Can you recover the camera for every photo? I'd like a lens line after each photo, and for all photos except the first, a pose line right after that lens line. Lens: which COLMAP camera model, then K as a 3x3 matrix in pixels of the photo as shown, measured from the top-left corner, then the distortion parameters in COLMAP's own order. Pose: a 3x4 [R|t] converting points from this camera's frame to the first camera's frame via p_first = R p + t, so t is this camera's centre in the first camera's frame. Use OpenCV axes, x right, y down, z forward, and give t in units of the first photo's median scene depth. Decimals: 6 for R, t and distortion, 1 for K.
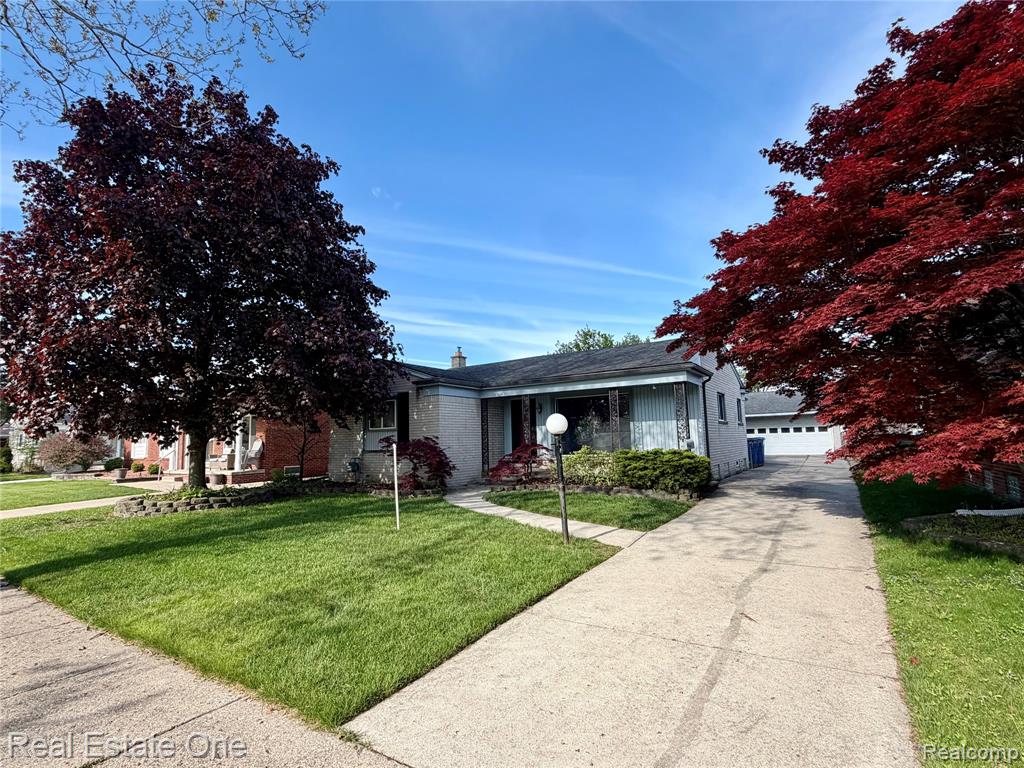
lens RADIAL K [[493.4, 0, 505.5], [0, 493.4, 385.4], [0, 0, 1]] dist [-0.002198, 0.002905]
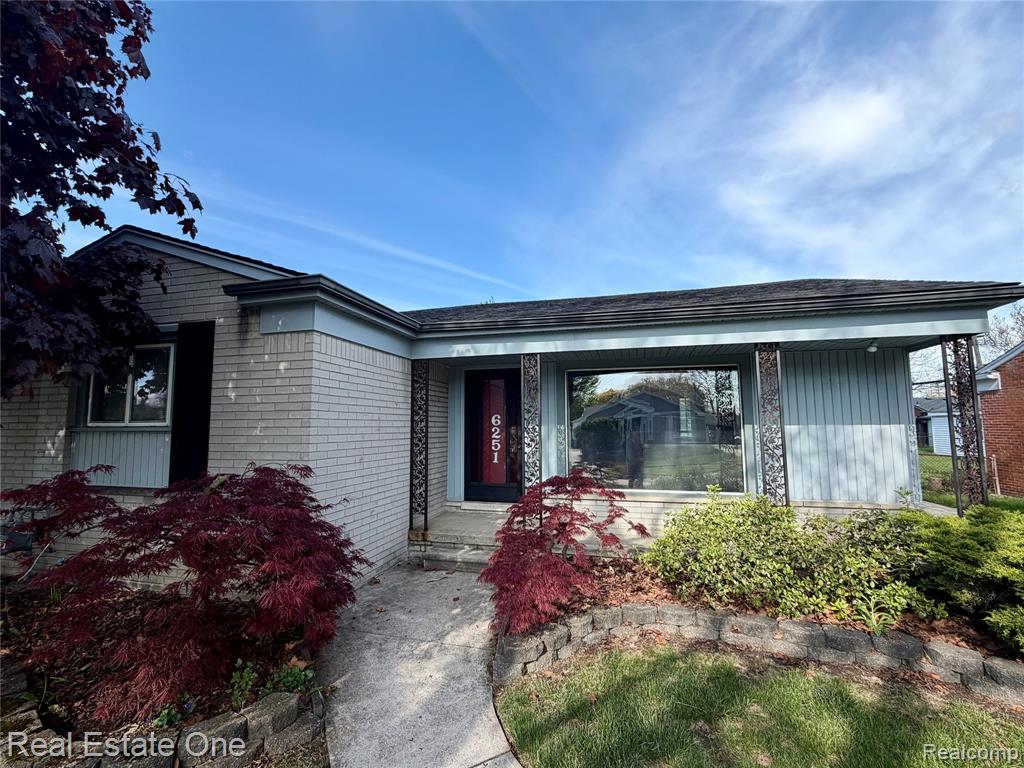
lens RADIAL K [[458.7, 0, 507.5], [0, 458.7, 386.5], [0, 0, 1]] dist [-0.003738, 0.002309]
pose [[0.949301, 0.048958, 0.310534, -0.098877], [-0.056004, 0.998335, 0.013809, 0.042351], [-0.309341, -0.030500, 0.950462, 0.627790]]
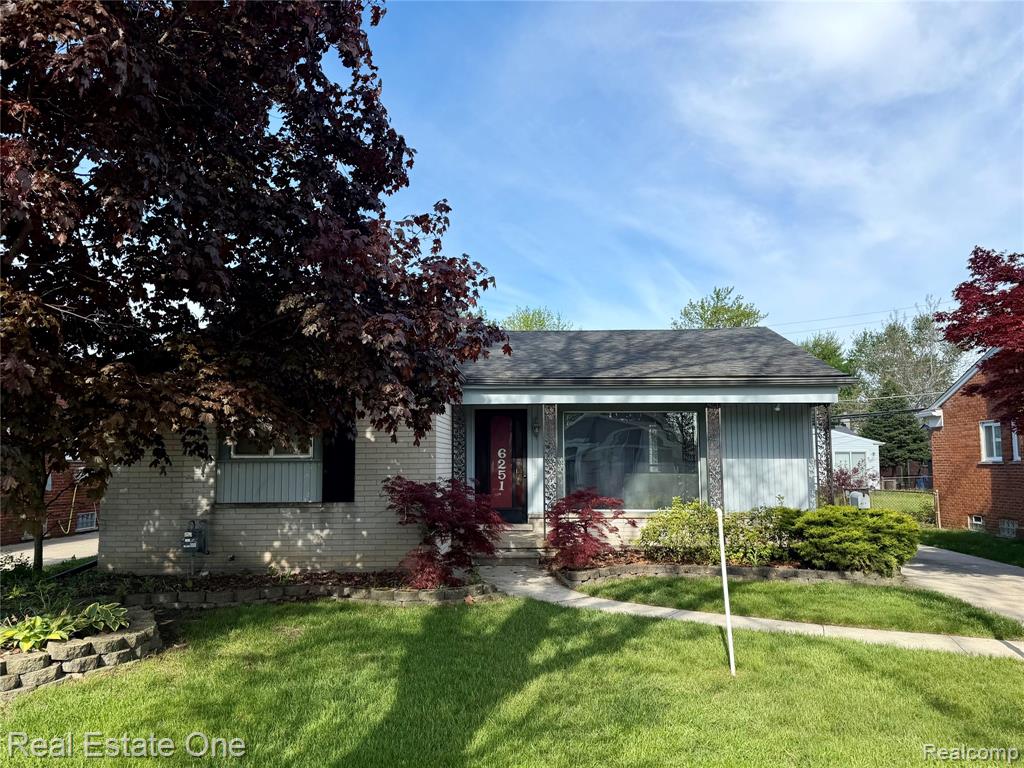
lens RADIAL K [[838.8, 0, 507.1], [0, 838.8, 388.9], [0, 0, 1]] dist [0.086241, -0.096544]
pose [[0.861588, 0.067397, 0.503114, -0.483272], [-0.077232, 0.997012, -0.001298, 0.006769], [-0.501699, -0.037738, 0.864219, 0.195482]]
